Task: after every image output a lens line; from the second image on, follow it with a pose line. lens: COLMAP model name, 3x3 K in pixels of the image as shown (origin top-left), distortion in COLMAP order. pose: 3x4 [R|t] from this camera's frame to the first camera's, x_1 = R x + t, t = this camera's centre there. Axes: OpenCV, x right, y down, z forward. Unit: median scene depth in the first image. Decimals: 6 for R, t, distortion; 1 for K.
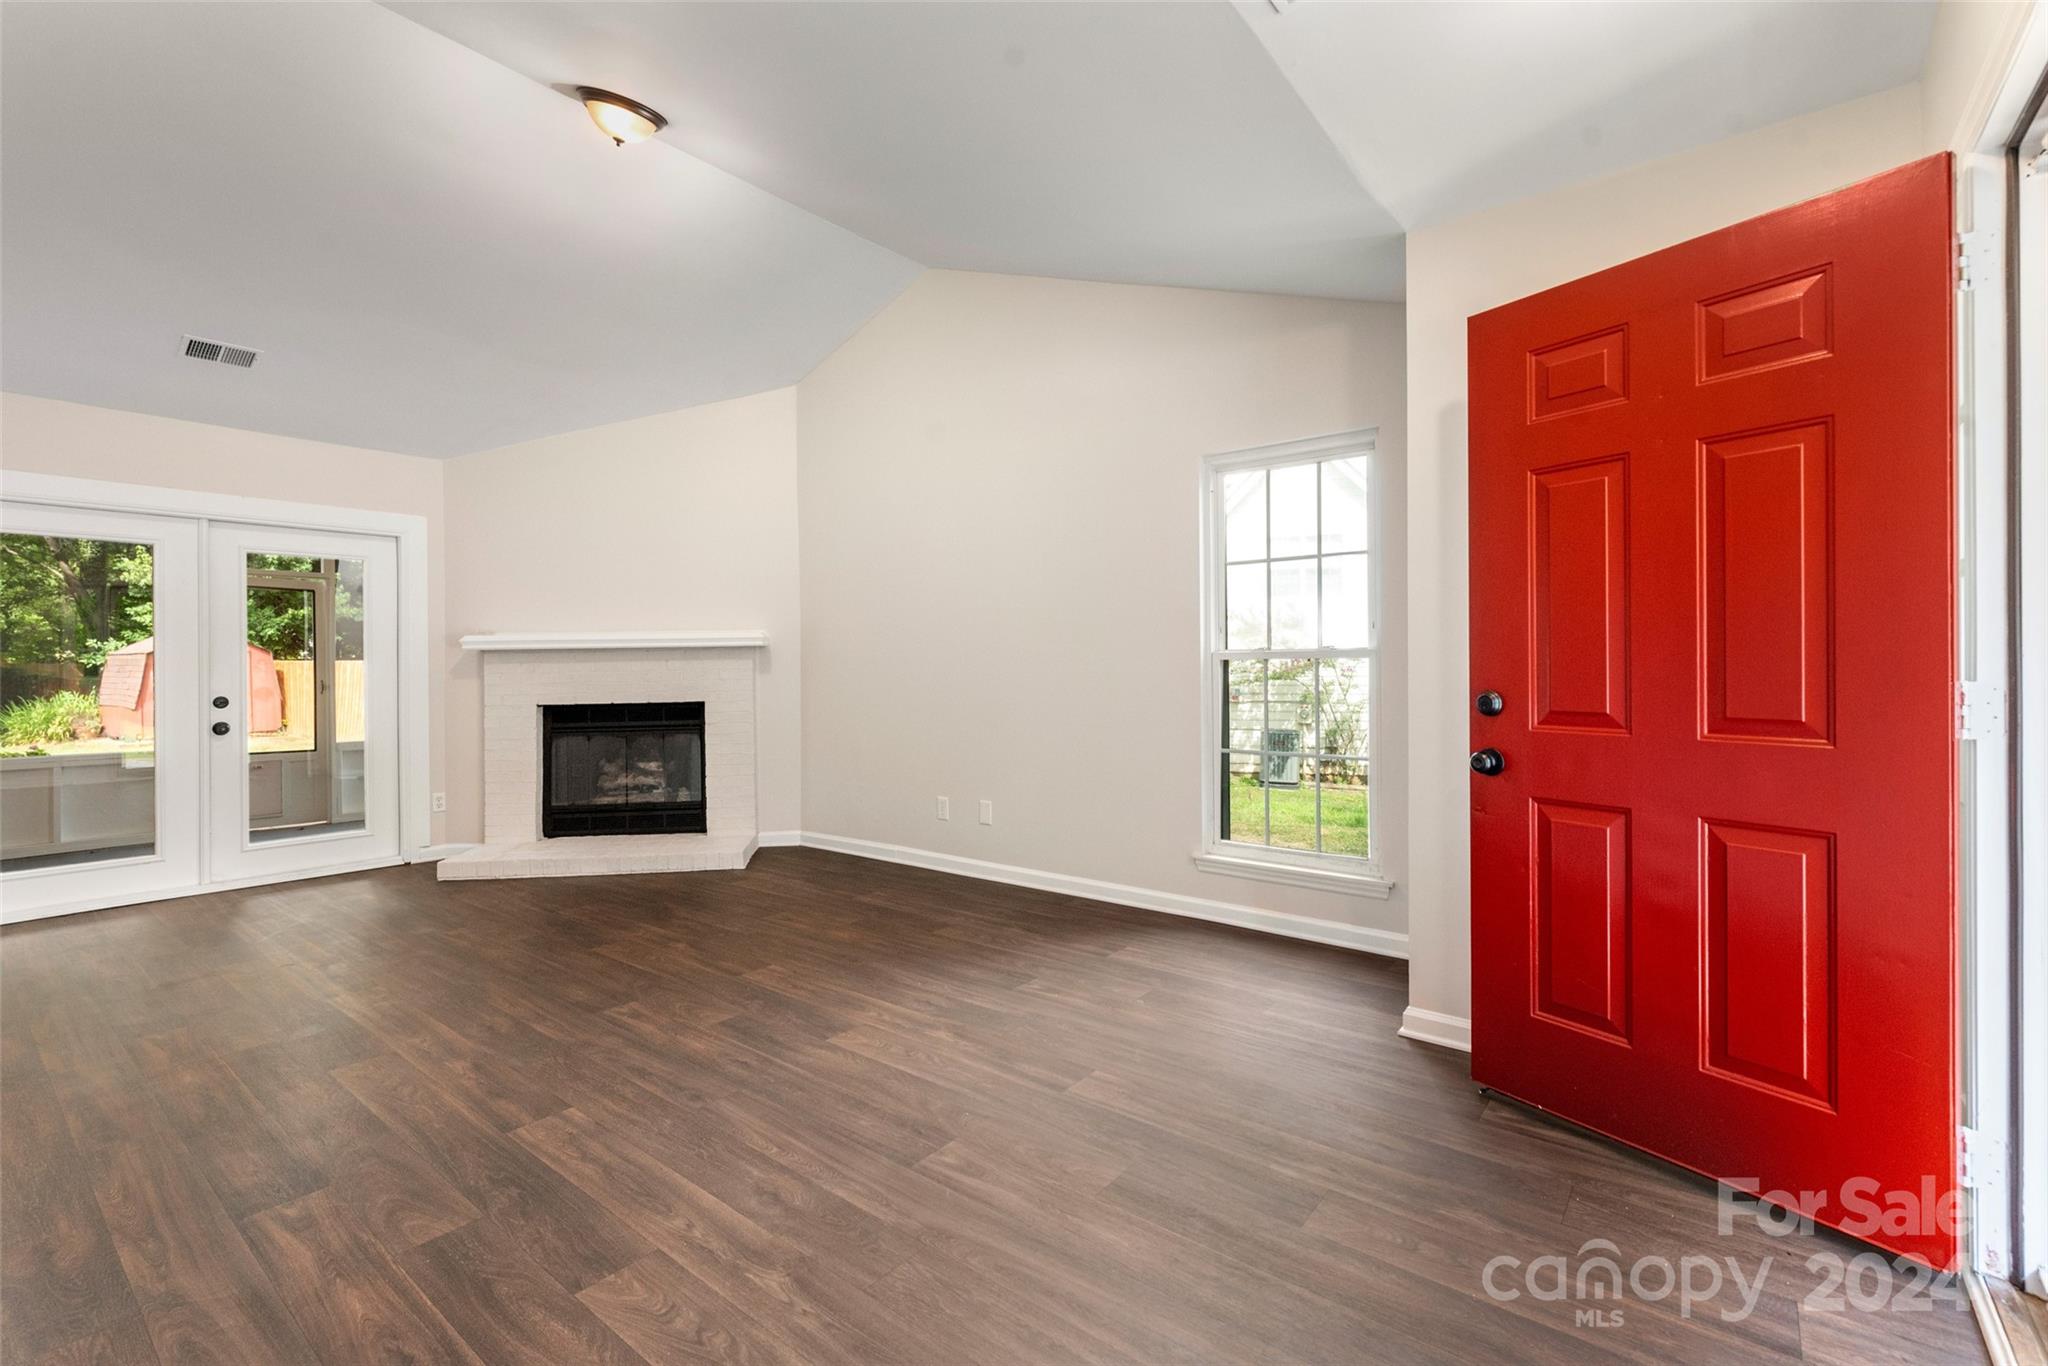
lens RADIAL K [[901.4, 0, 1024.4], [0, 901.4, 671.3], [0, 0, 1]] dist [0.002198, 0.000123]
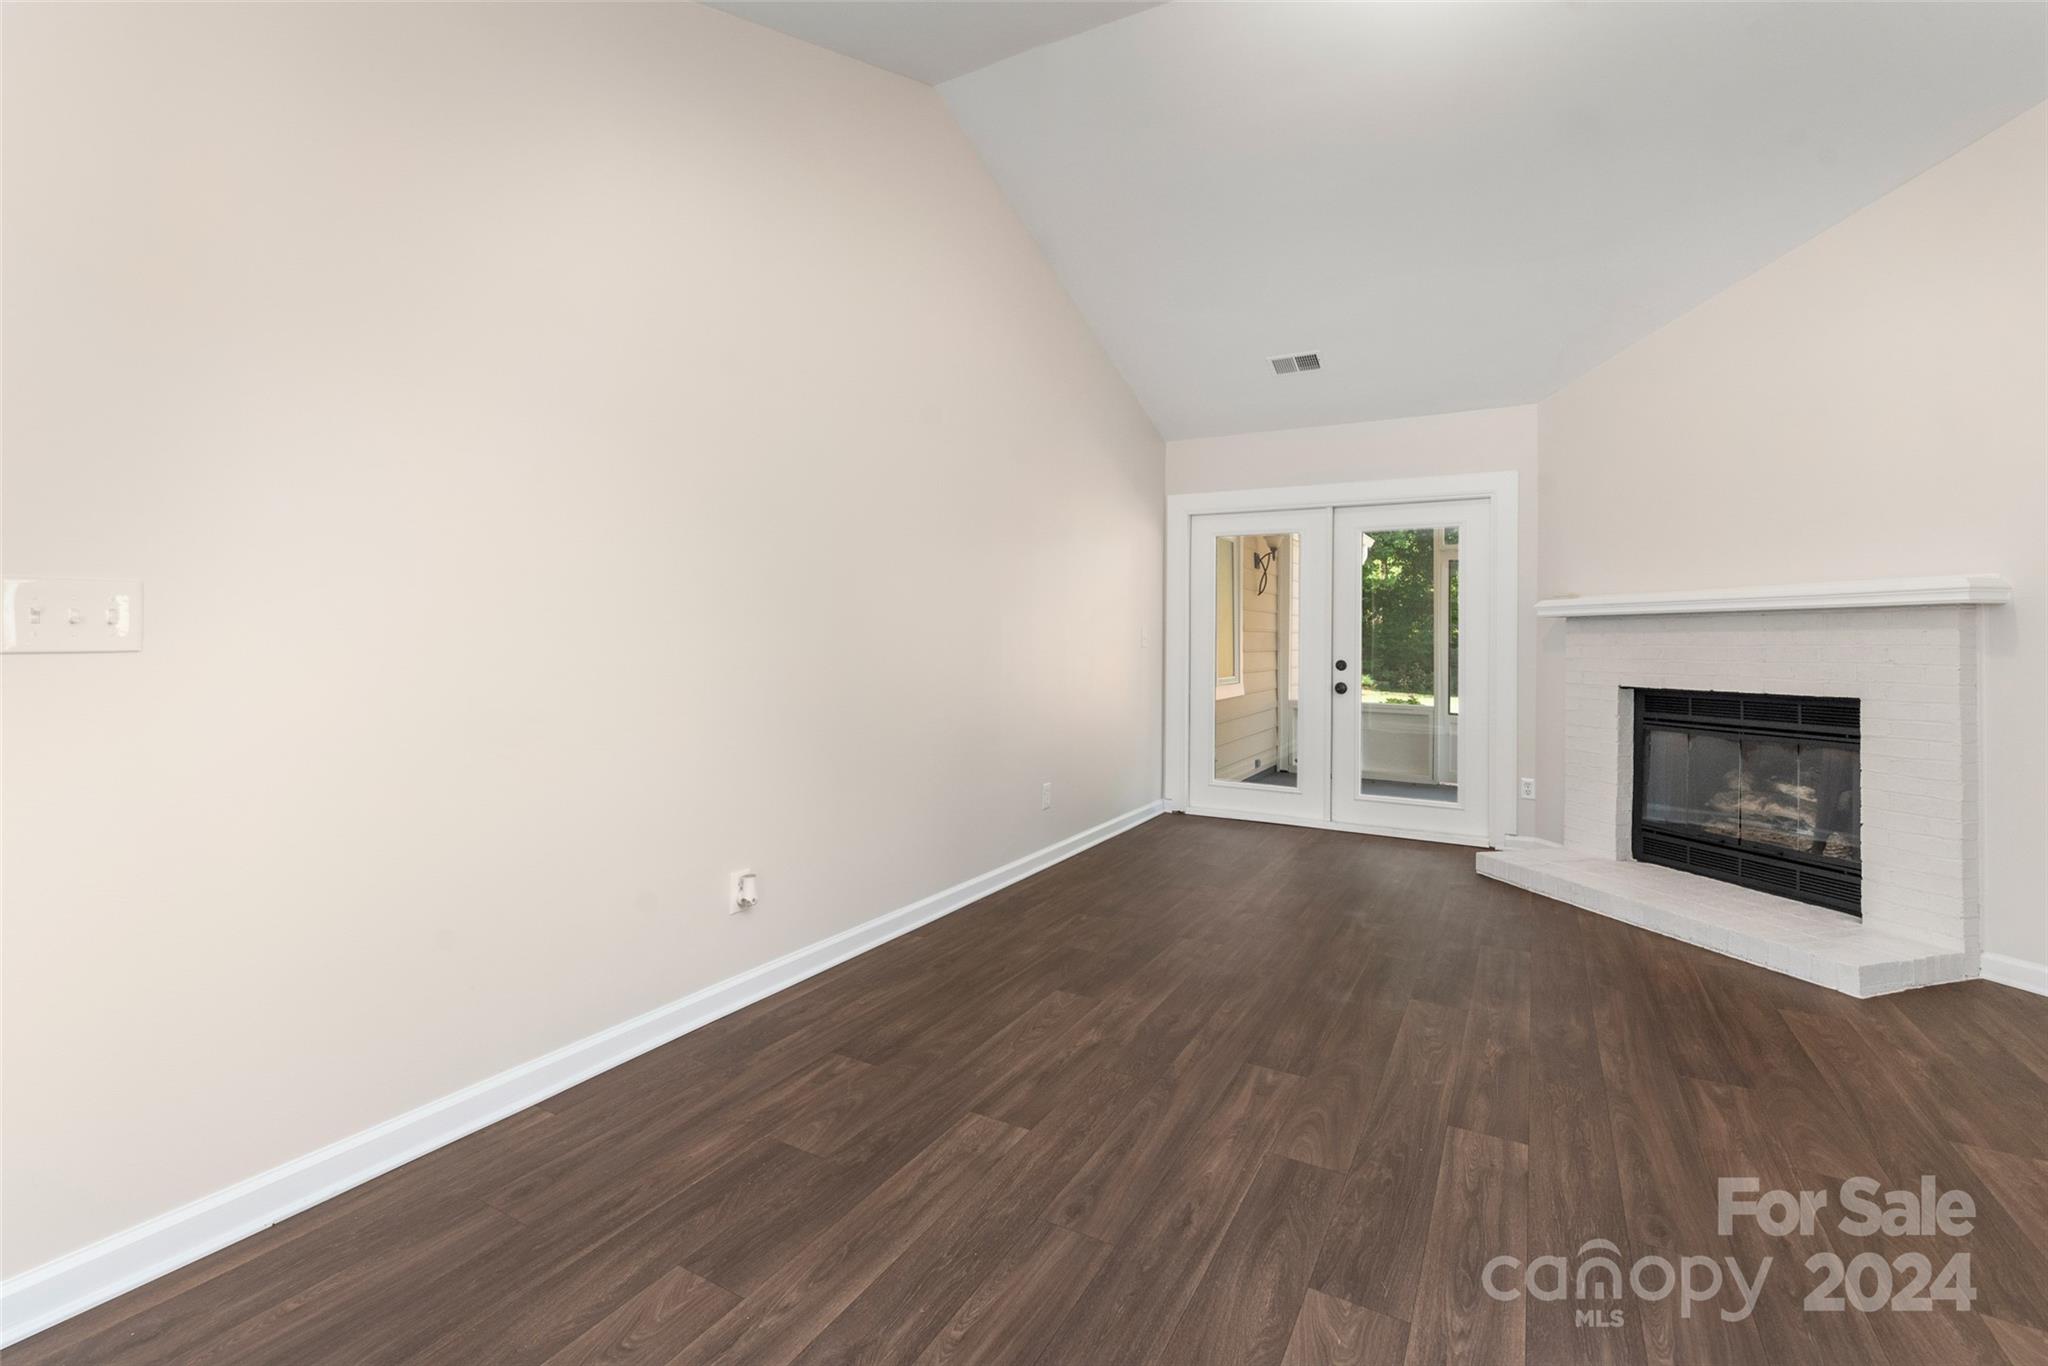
lens RADIAL K [[901.4, 0, 999.9], [0, 901.4, 636.6], [0, 0, 1]] dist [0.002198, 0.000123]
pose [[0.143423, 0.008471, -0.989625, 0.200469], [-0.014485, 0.999874, 0.006460, -0.003664], [0.989555, 0.013408, 0.143528, 0.456778]]
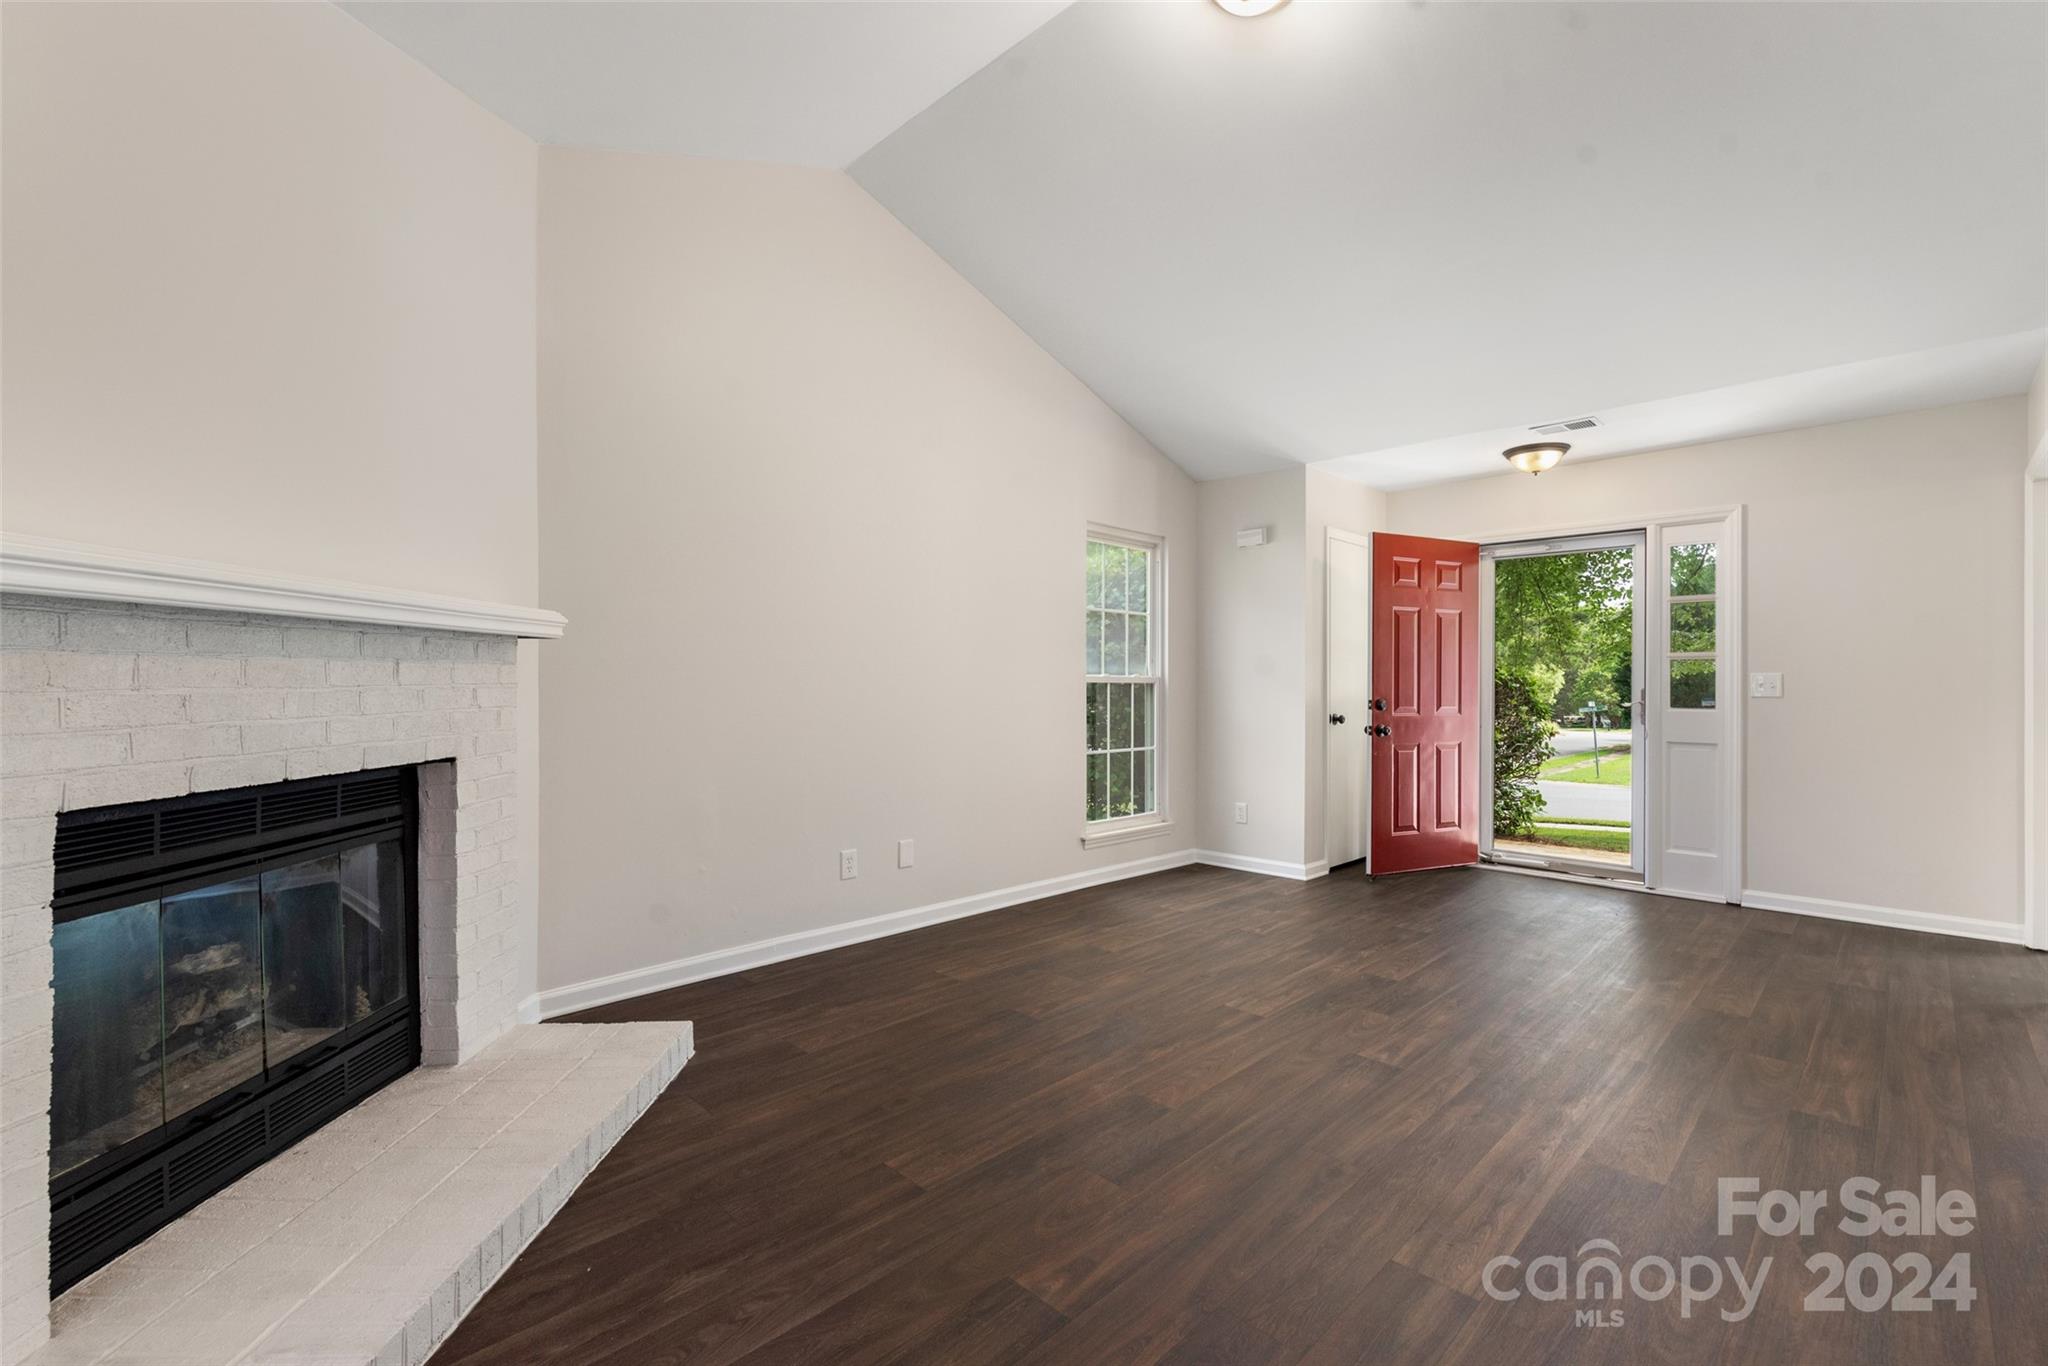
lens RADIAL K [[901.4, 0, 1000.6], [0, 901.4, 683.1], [0, 0, 1]] dist [0.002198, 0.000123]
pose [[0.119663, 0.010108, 0.992763, -0.985431], [0.000096, 0.999948, -0.010193, 0.002913], [-0.992815, 0.001315, 0.119656, 0.893179]]
